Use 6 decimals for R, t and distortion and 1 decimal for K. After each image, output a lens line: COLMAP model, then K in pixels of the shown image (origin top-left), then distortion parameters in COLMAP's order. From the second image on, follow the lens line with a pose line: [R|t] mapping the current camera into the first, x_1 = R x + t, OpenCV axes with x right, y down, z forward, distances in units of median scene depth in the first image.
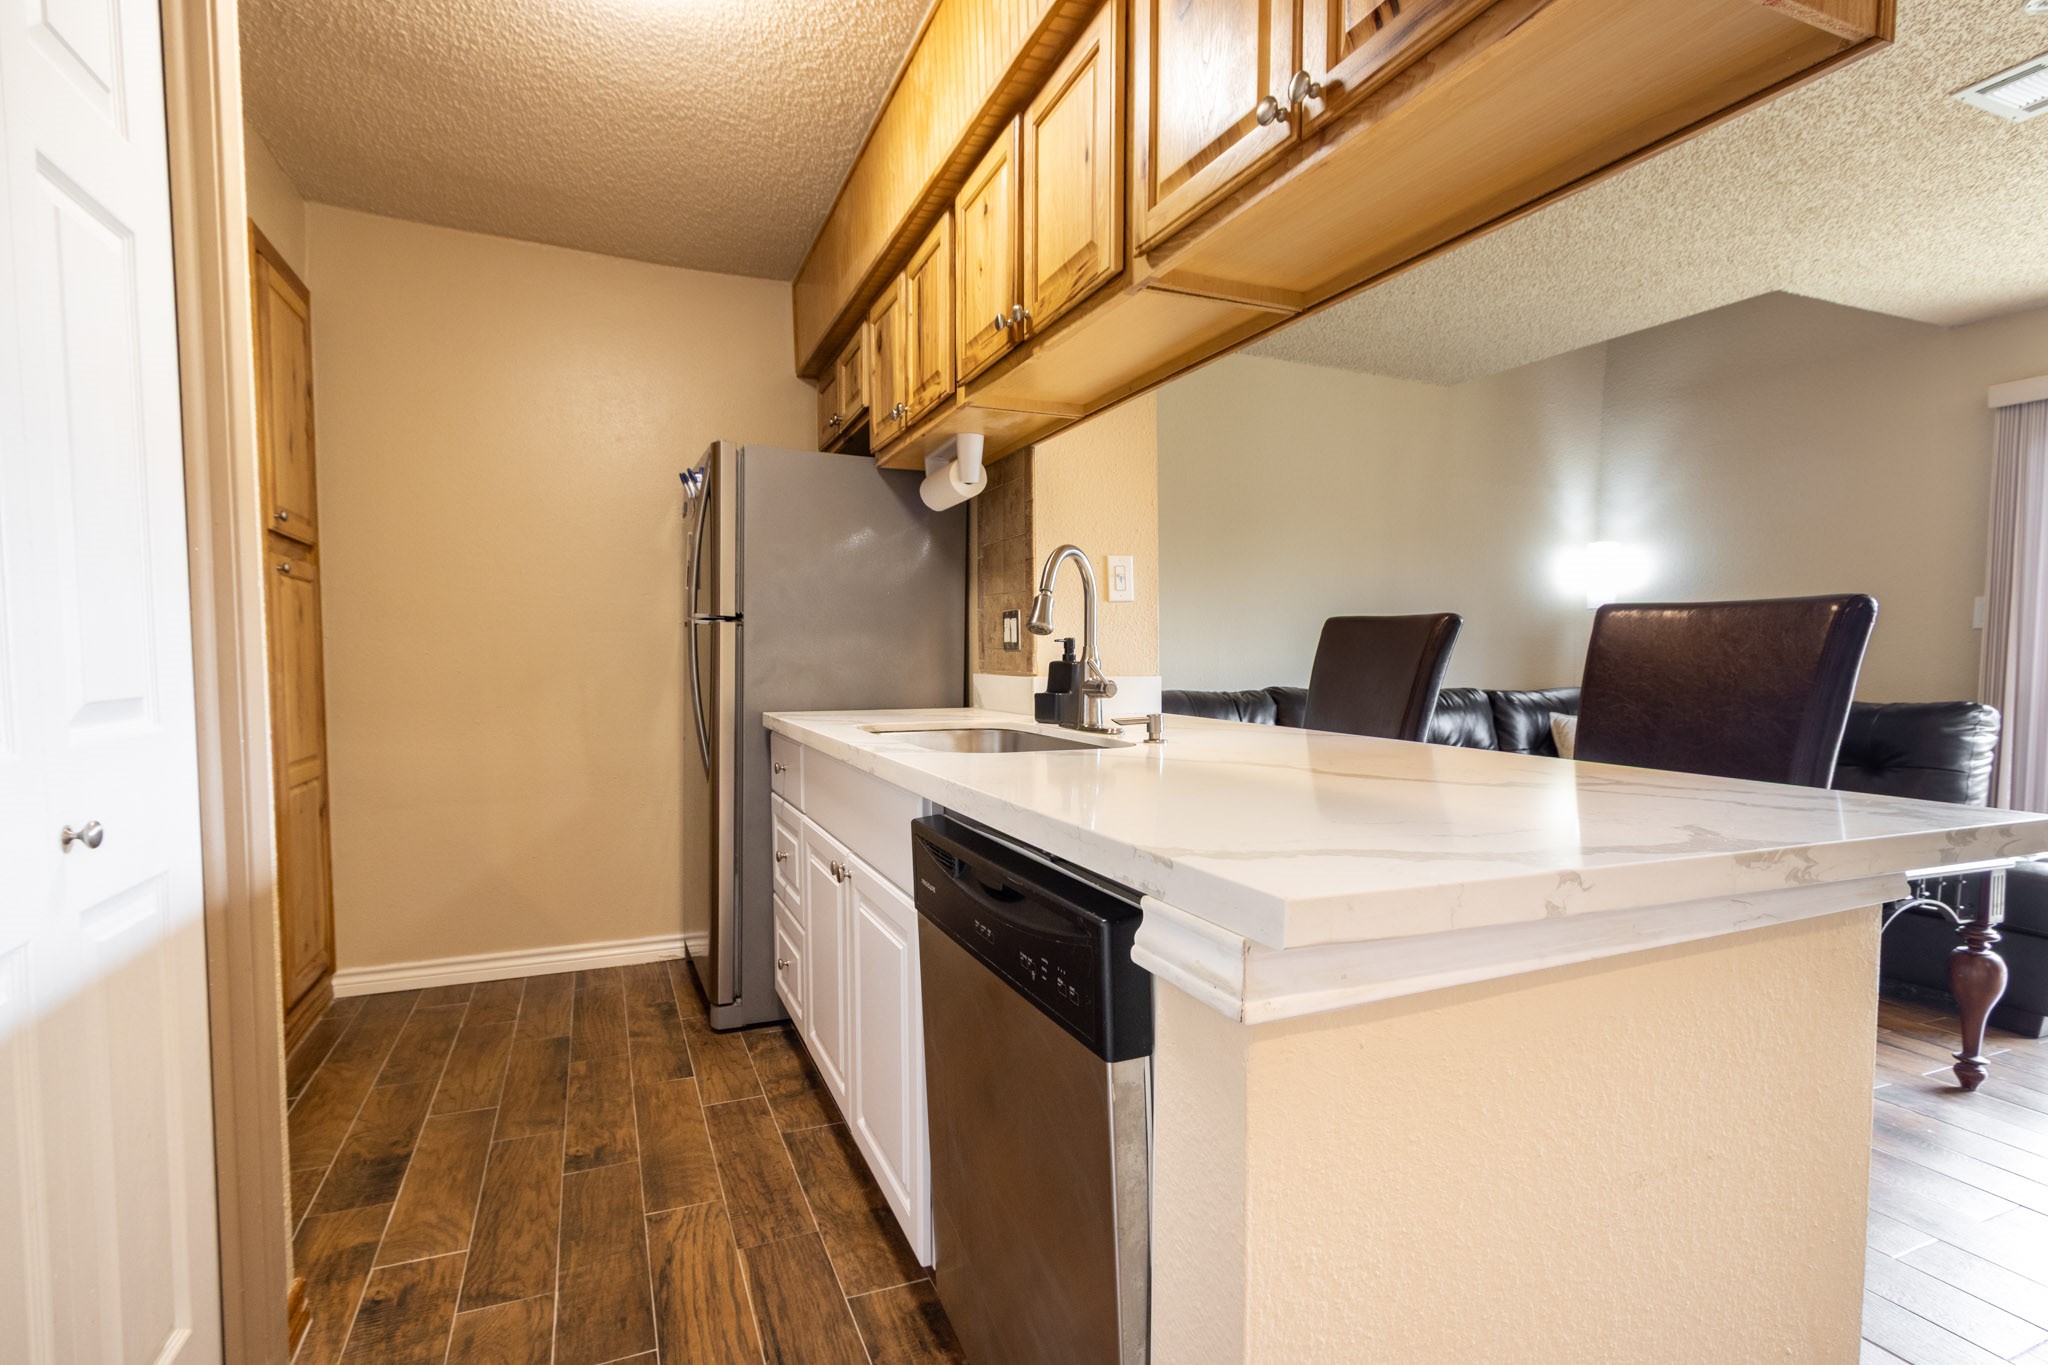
lens RADIAL K [[937.4, 0, 1001.8], [0, 937.4, 702.6], [0, 0, 1]] dist [0.007686, -0.001009]
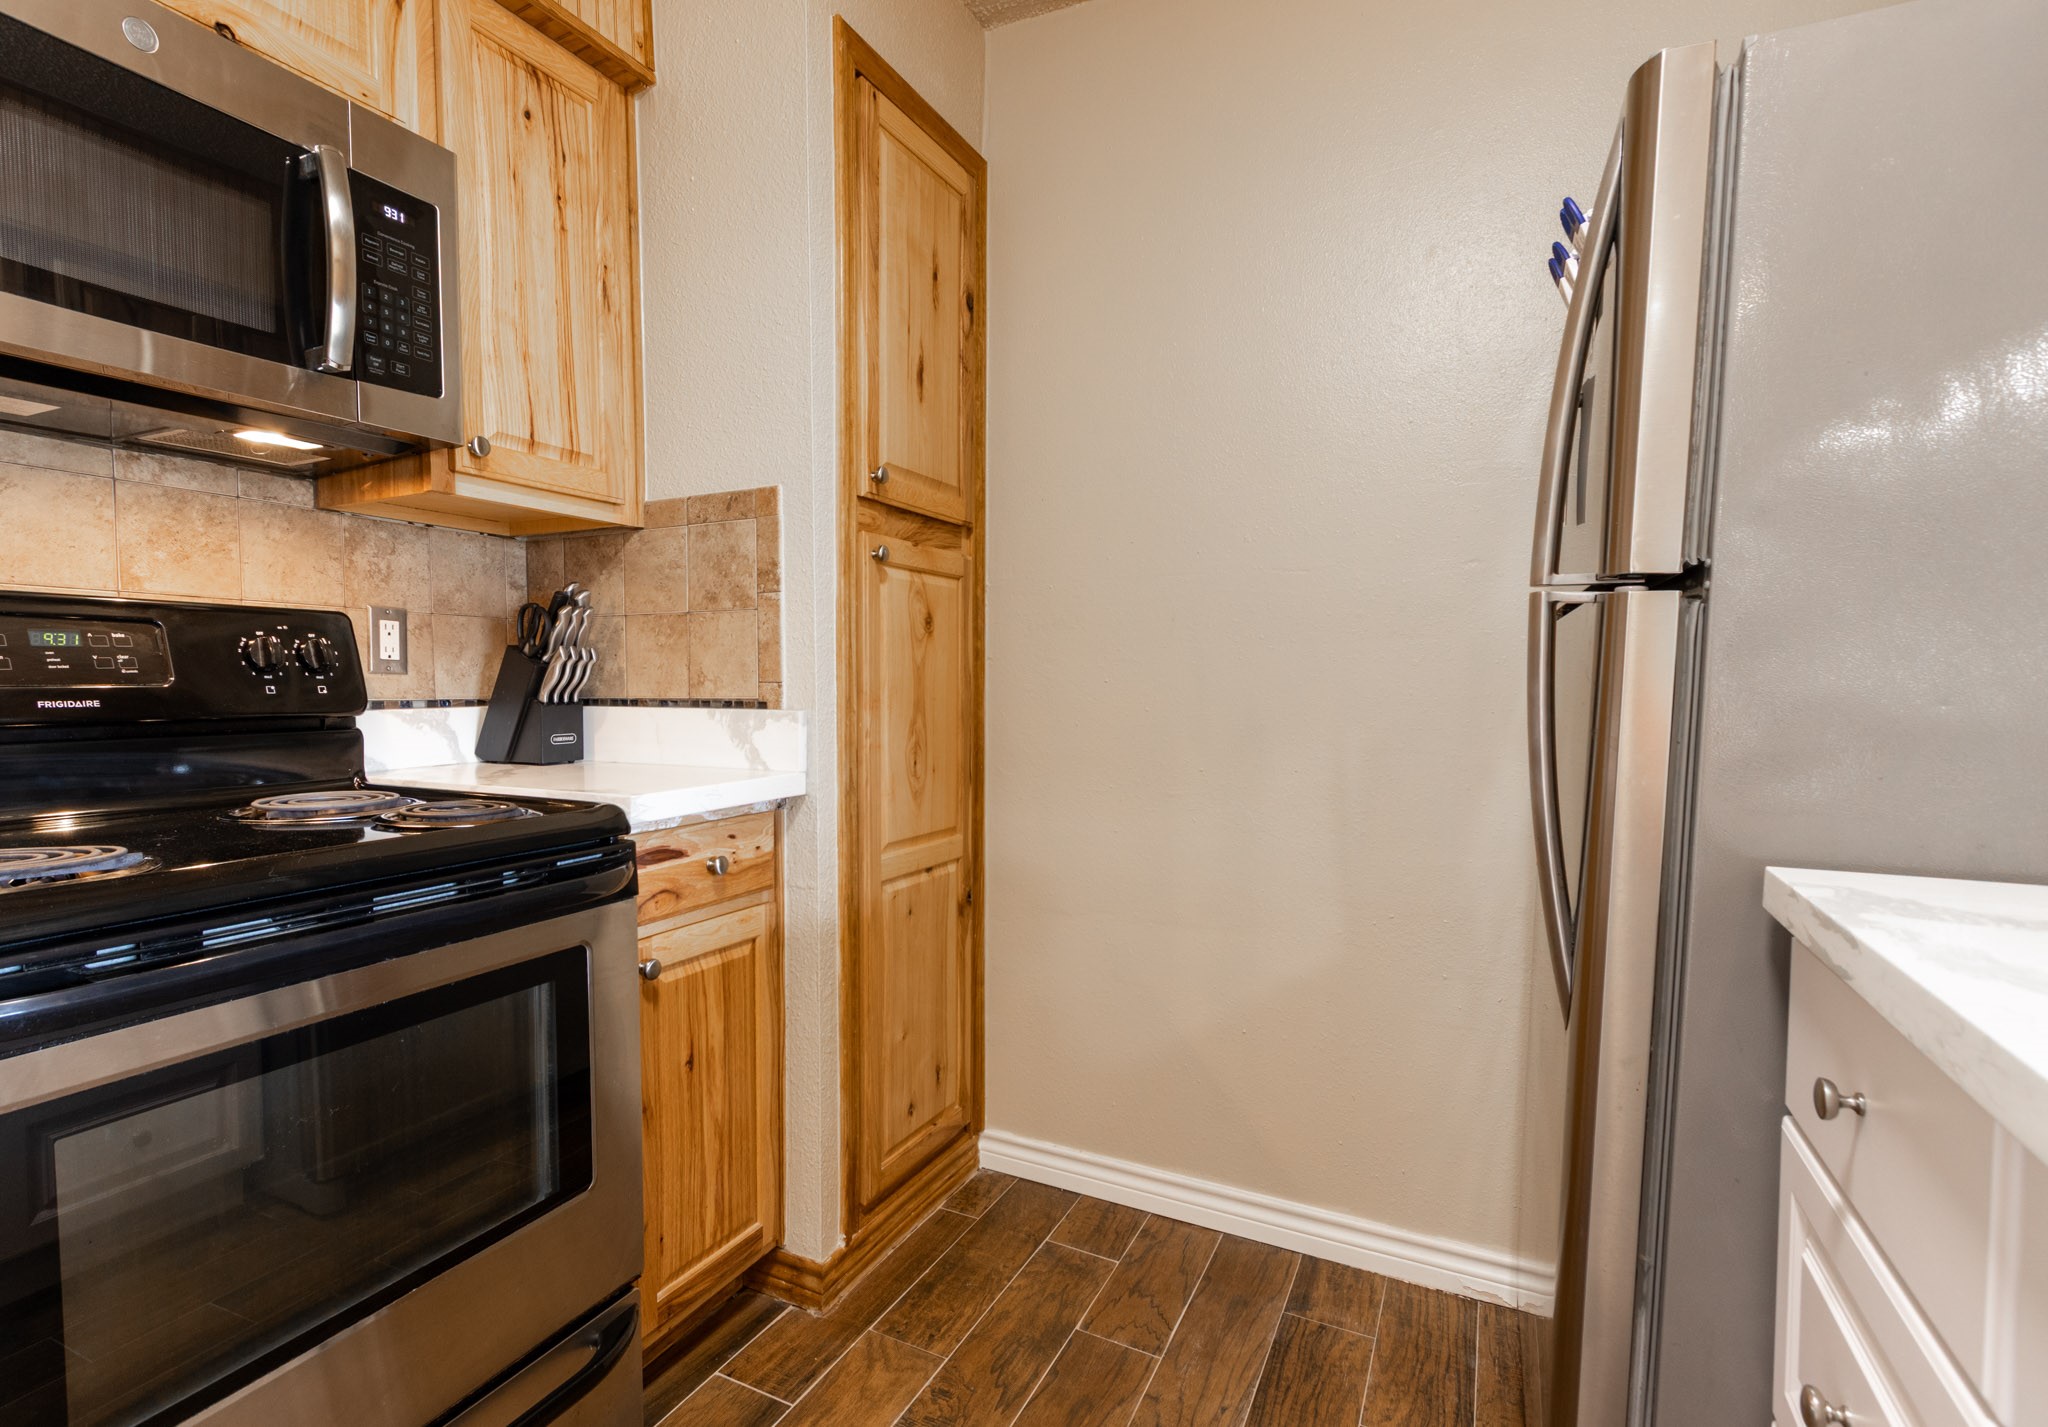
lens RADIAL K [[1012.1, 0, 944.1], [0, 1012.1, 743.5], [0, 0, 1]] dist [0.015060, -0.011771]
pose [[0.616557, 0.048985, -0.785785, -0.150010], [-0.034012, 0.998788, 0.035577, -0.033148], [0.786575, 0.004791, 0.617476, 0.540131]]
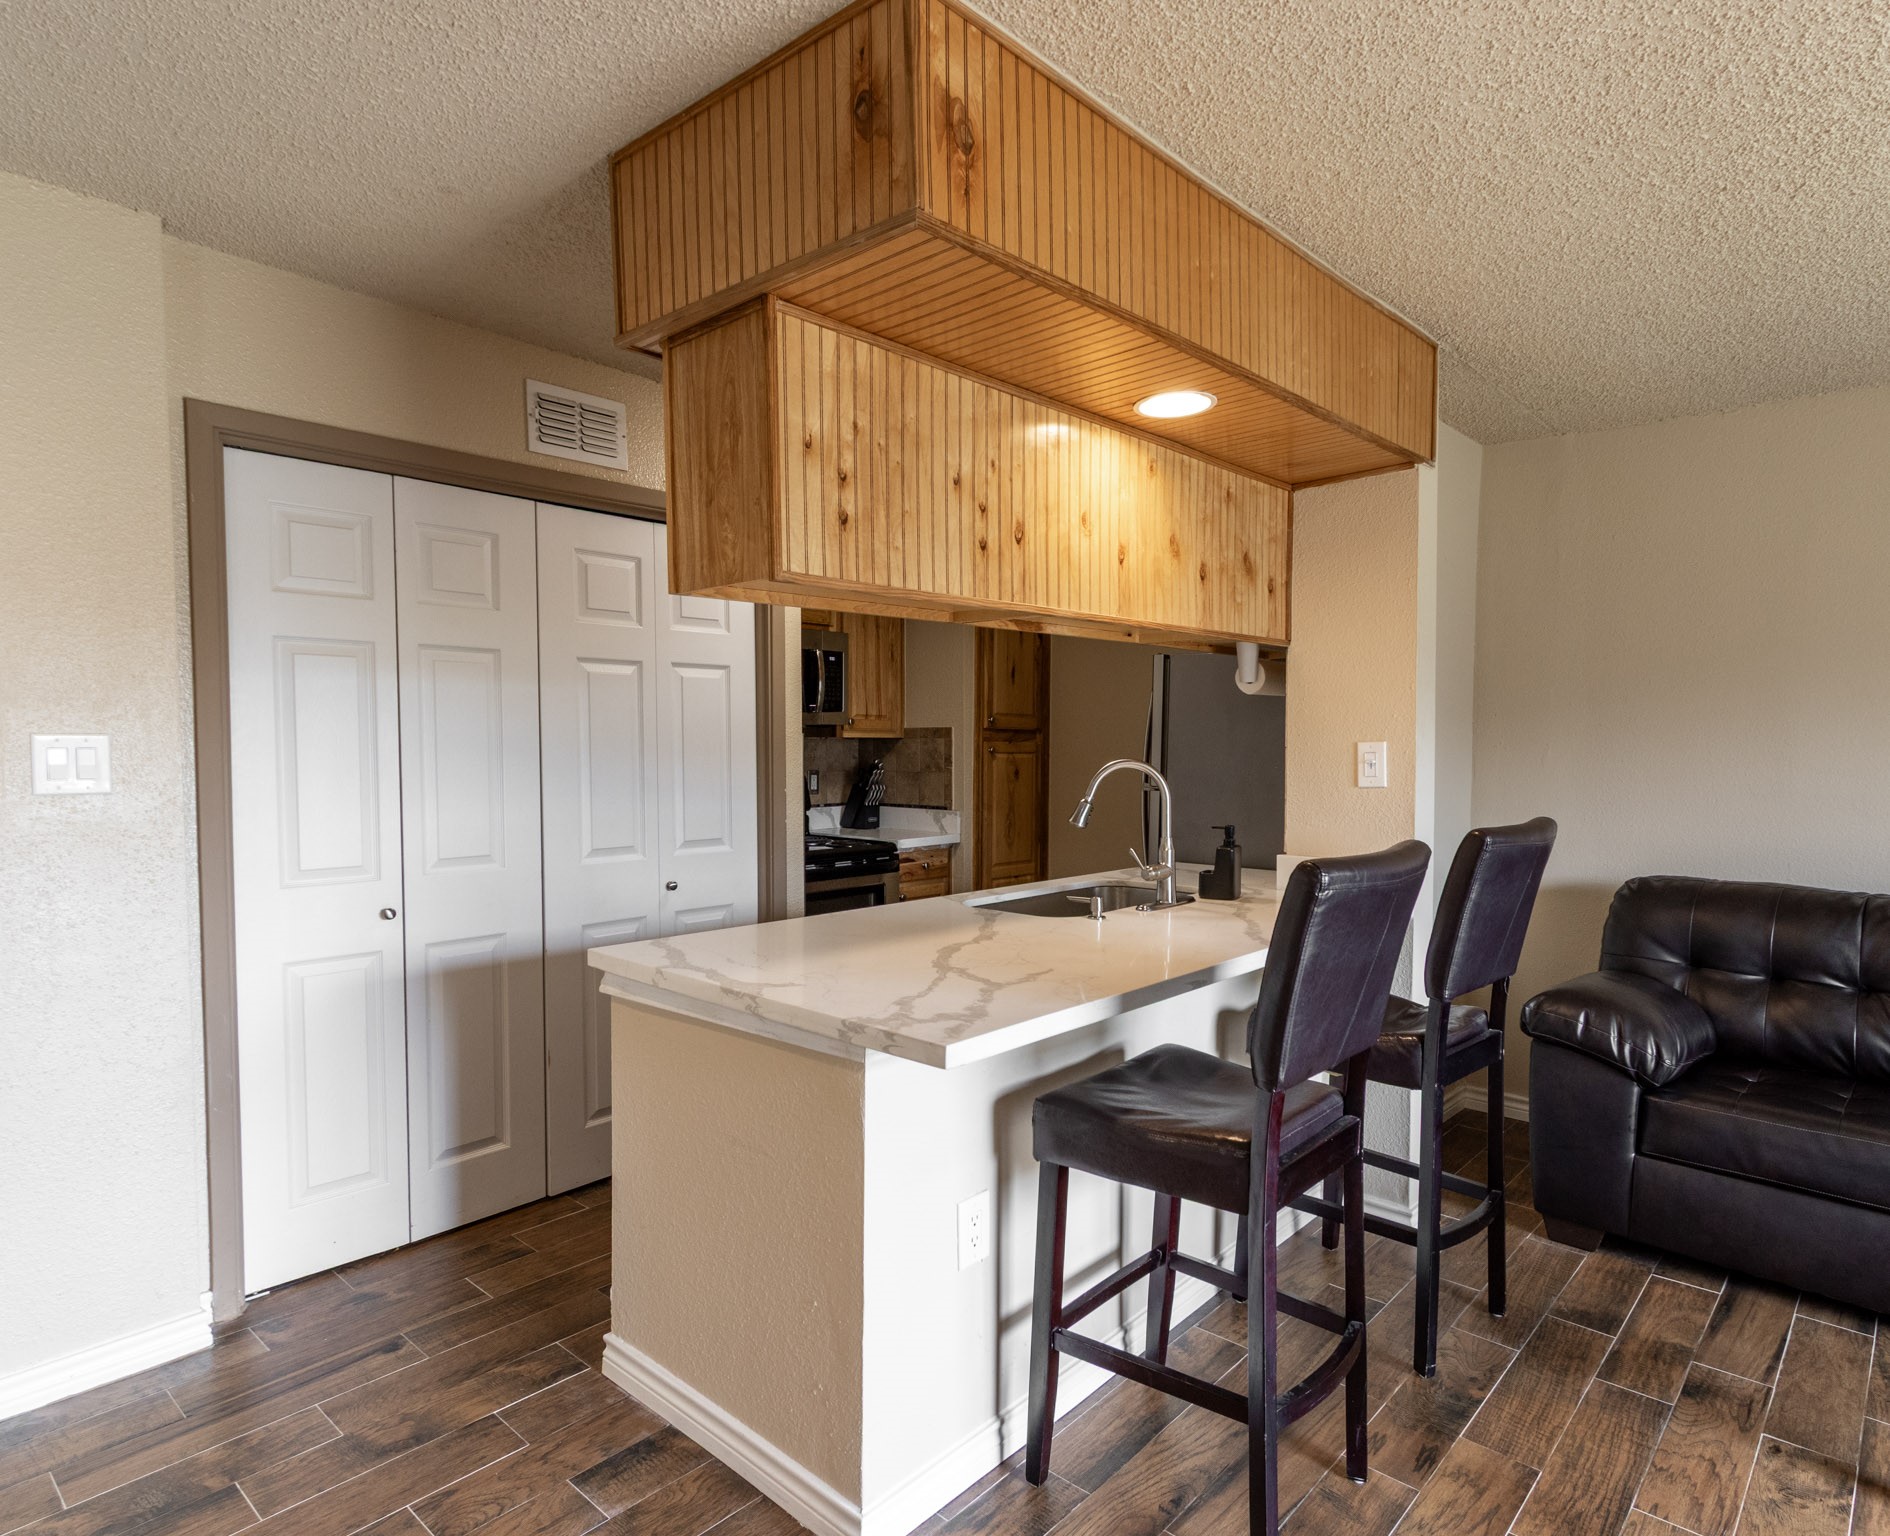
lens RADIAL K [[1087.1, 0, 945.0], [0, 1087.1, 768.0], [0, 0, 1]] dist [-0.000270, -0.000009]
pose [[0.405967, 0.019929, -0.913670, 0.923639], [-0.042316, 0.999100, 0.002990, -0.102822], [0.912908, 0.037449, 0.406445, 0.107078]]
